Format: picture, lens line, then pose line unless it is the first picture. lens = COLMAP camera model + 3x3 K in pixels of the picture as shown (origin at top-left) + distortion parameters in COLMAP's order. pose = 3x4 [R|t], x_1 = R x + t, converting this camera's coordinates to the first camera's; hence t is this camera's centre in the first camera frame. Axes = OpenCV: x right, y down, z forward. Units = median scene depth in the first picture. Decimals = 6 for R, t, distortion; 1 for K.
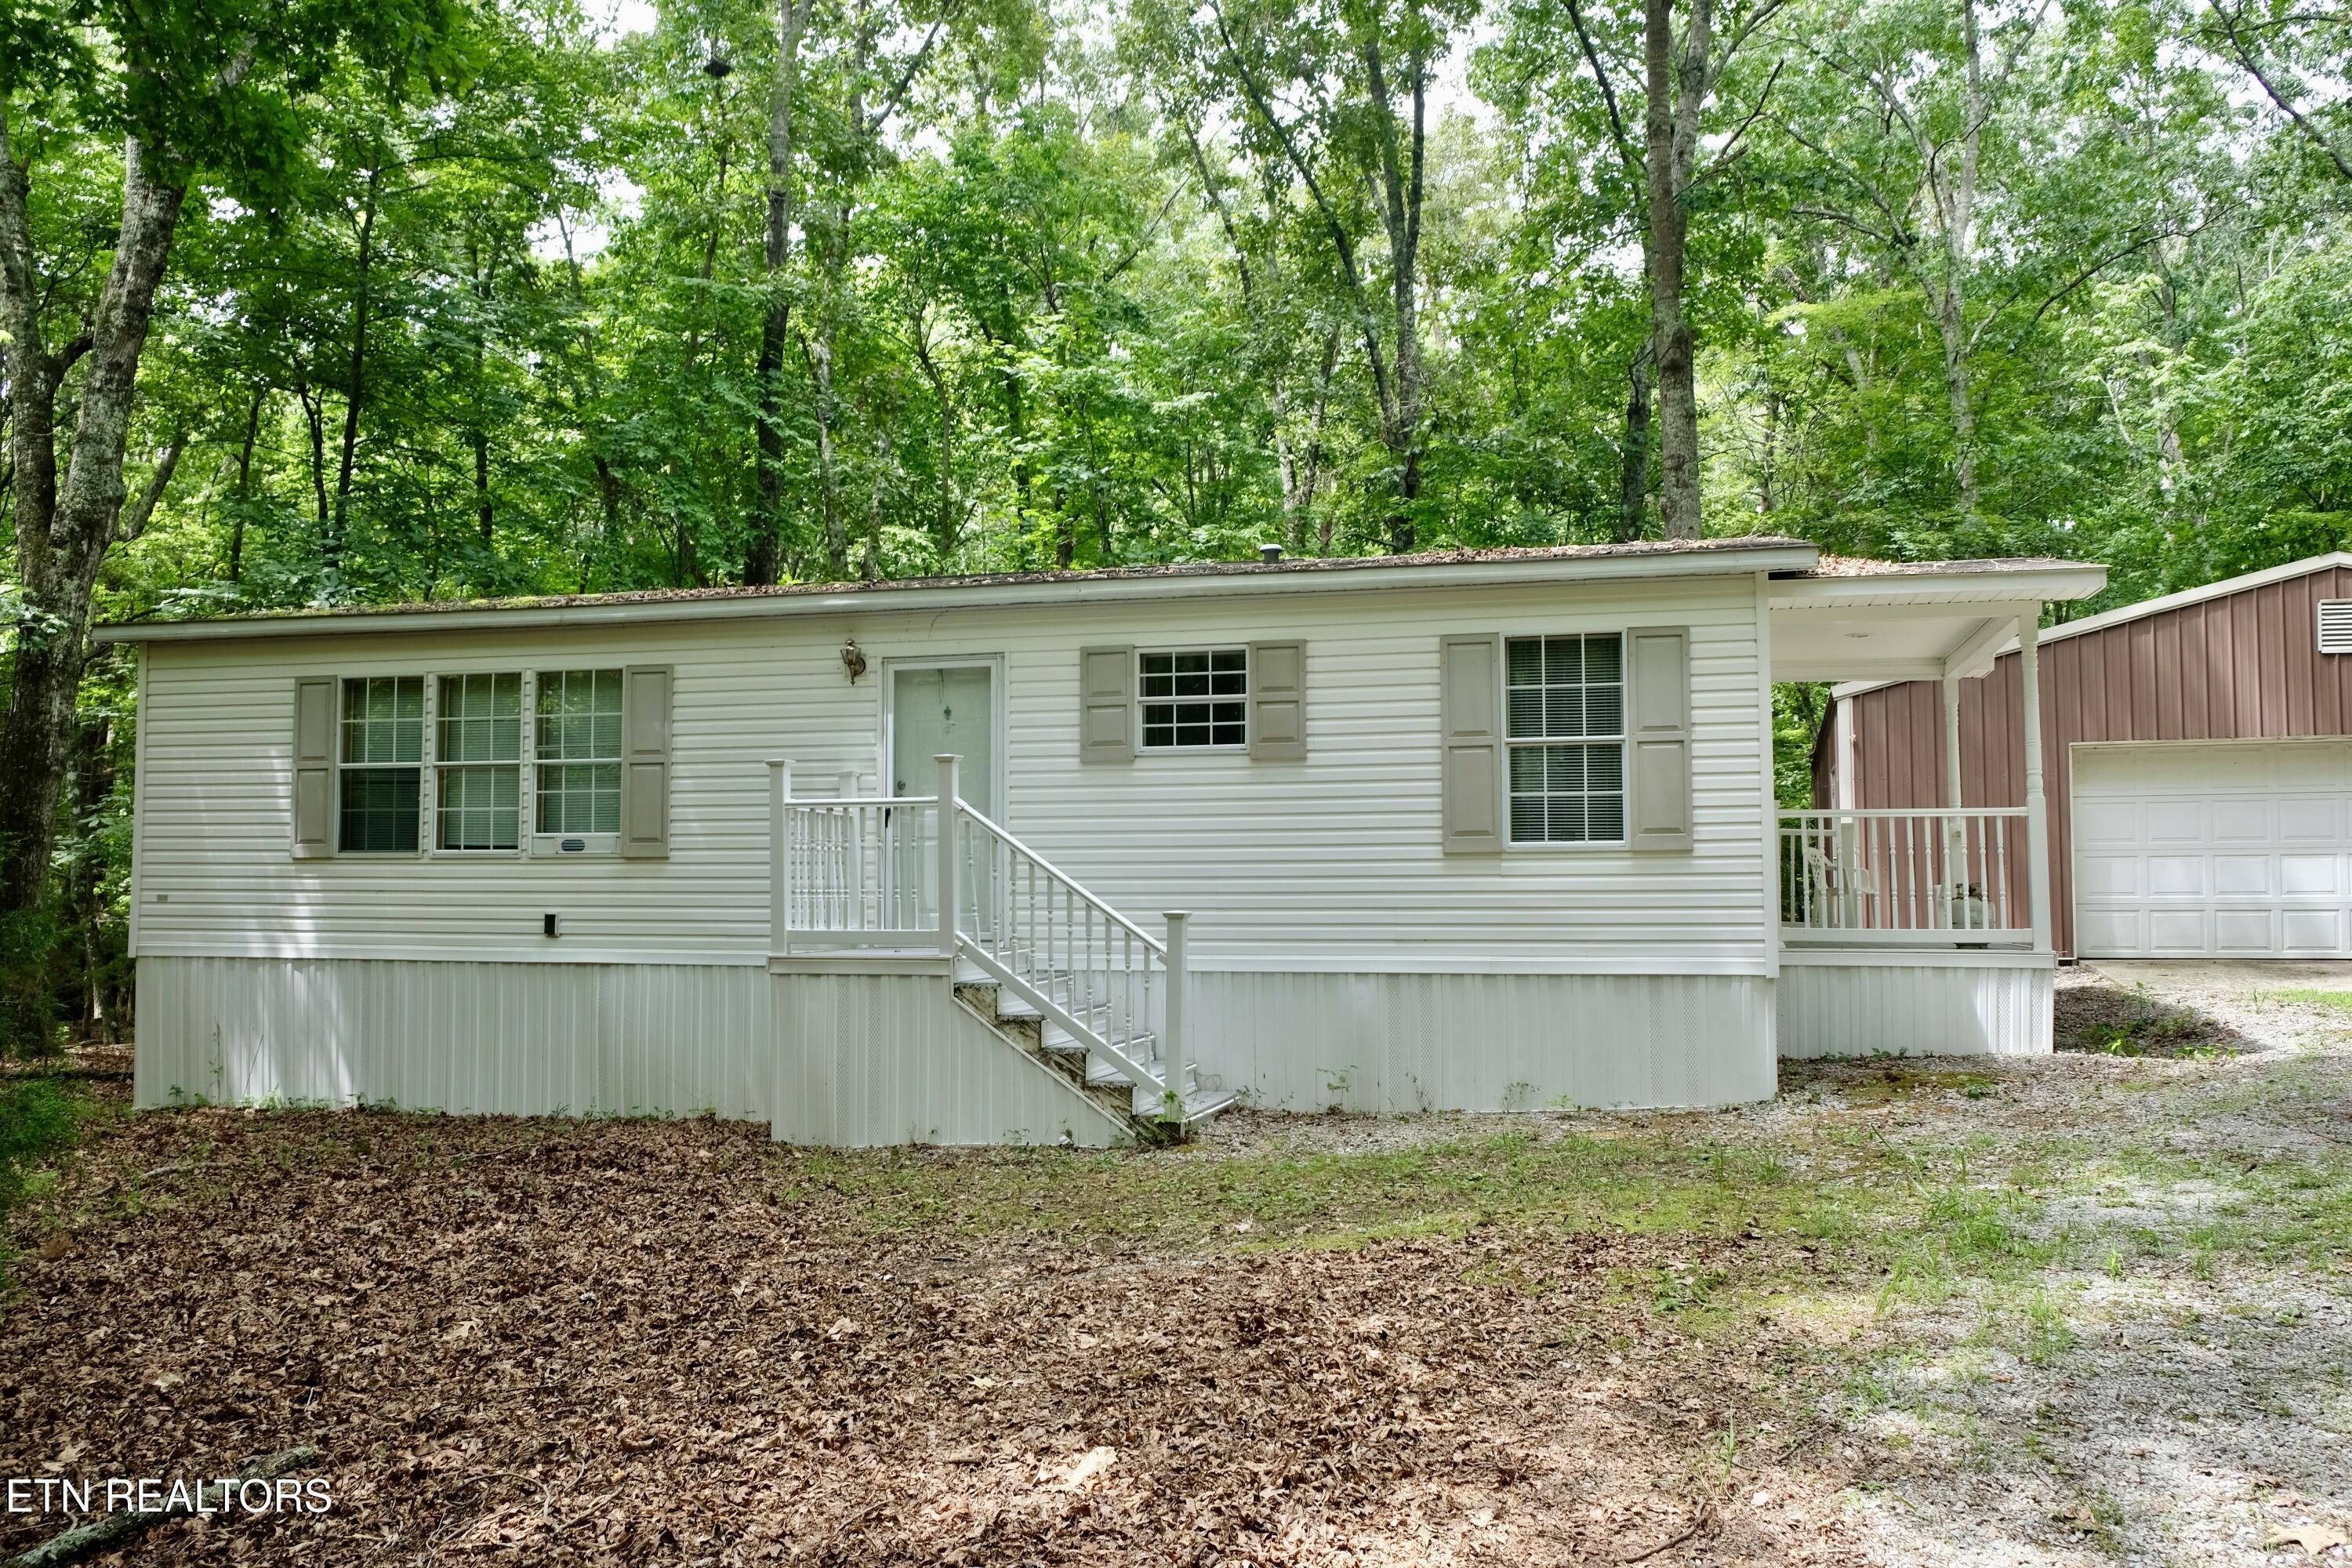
lens RADIAL K [[1839.6, 0, 1190.4], [0, 1839.6, 765.6], [0, 0, 1]] dist [-0.045391, 0.037736]
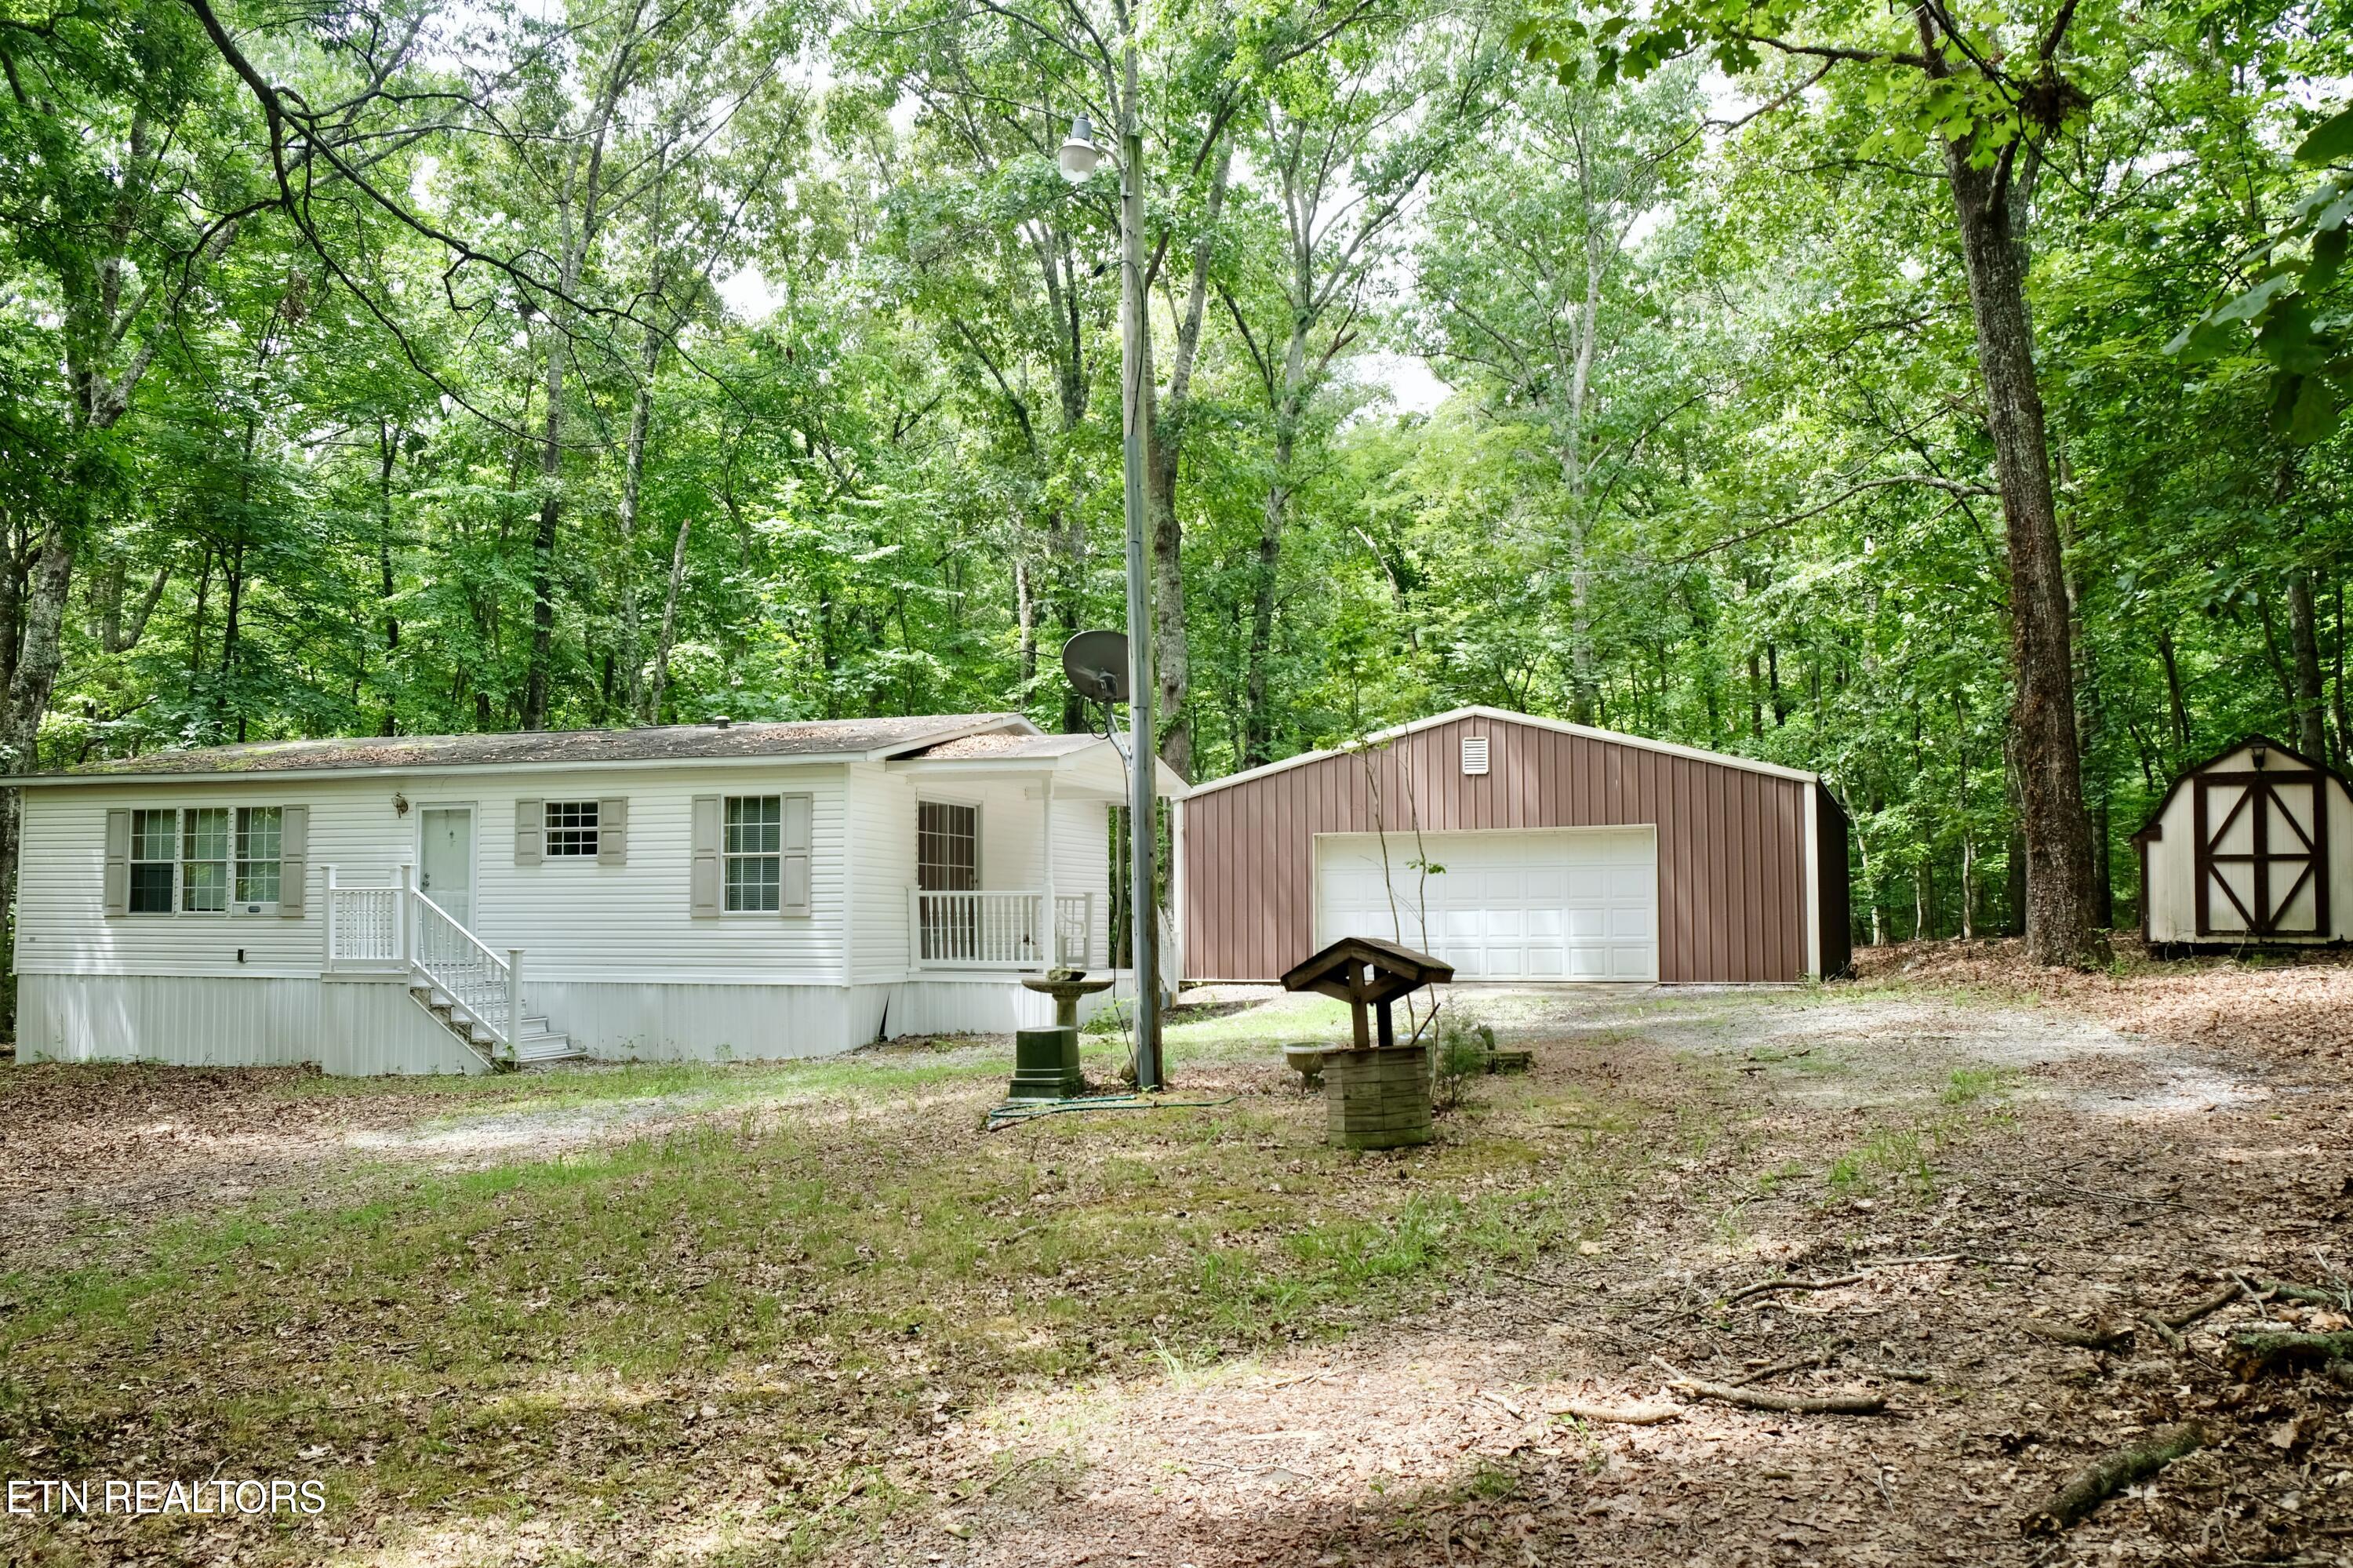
lens RADIAL K [[1840.5, 0, 1171.7], [0, 1840.5, 803.8], [0, 0, 1]] dist [-0.045391, 0.037736]
pose [[0.998569, -0.002188, -0.053438, 0.675637], [0.002583, 0.999970, 0.007324, -0.072030], [0.053420, -0.007452, 0.998544, -0.734094]]
